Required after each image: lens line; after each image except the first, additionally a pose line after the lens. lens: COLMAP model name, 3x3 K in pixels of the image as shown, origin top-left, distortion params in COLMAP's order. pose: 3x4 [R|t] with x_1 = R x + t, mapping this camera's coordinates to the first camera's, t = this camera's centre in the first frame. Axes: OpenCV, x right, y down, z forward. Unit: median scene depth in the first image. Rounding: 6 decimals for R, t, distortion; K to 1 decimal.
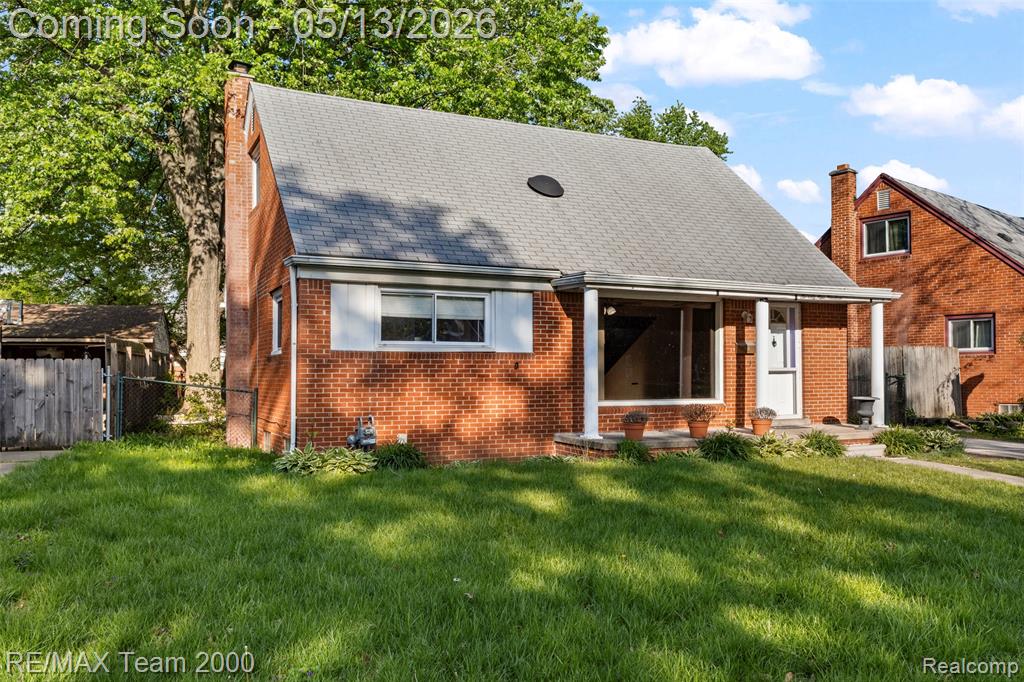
lens RADIAL K [[883.5, 0, 512.0], [0, 883.5, 333.5], [0, 0, 1]] dist [0.002335, 0.000937]
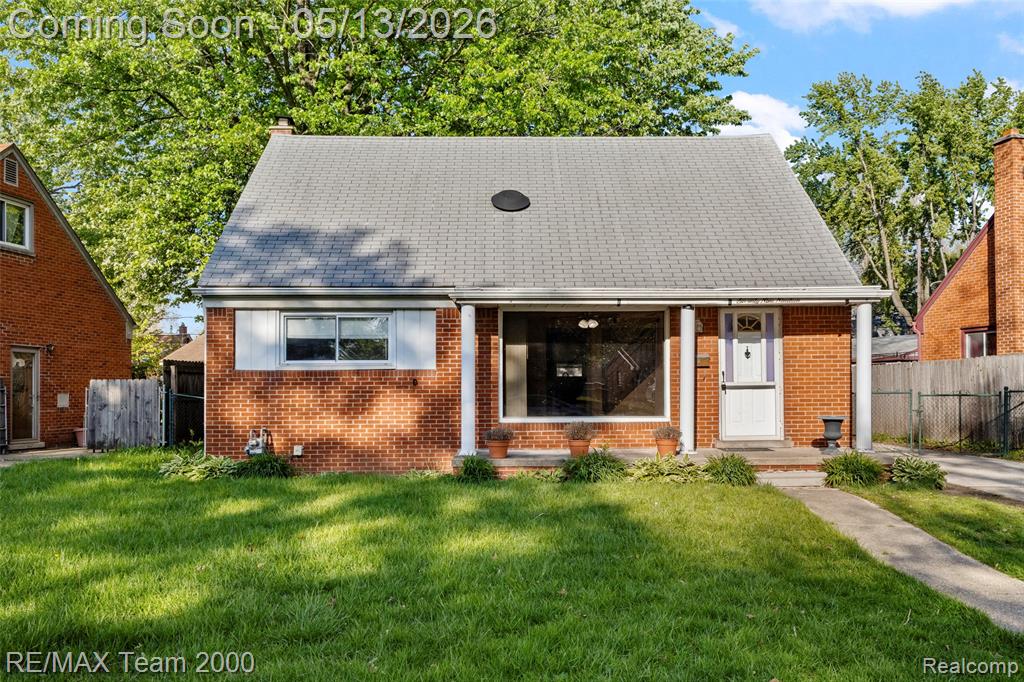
lens RADIAL K [[883.5, 0, 512.2], [0, 883.5, 352.1], [0, 0, 1]] dist [0.002335, 0.000937]
pose [[0.903855, -0.021559, -0.427296, 0.545045], [0.023399, 0.999726, -0.000946, 0.005017], [0.427200, -0.009143, 0.904111, 0.119625]]
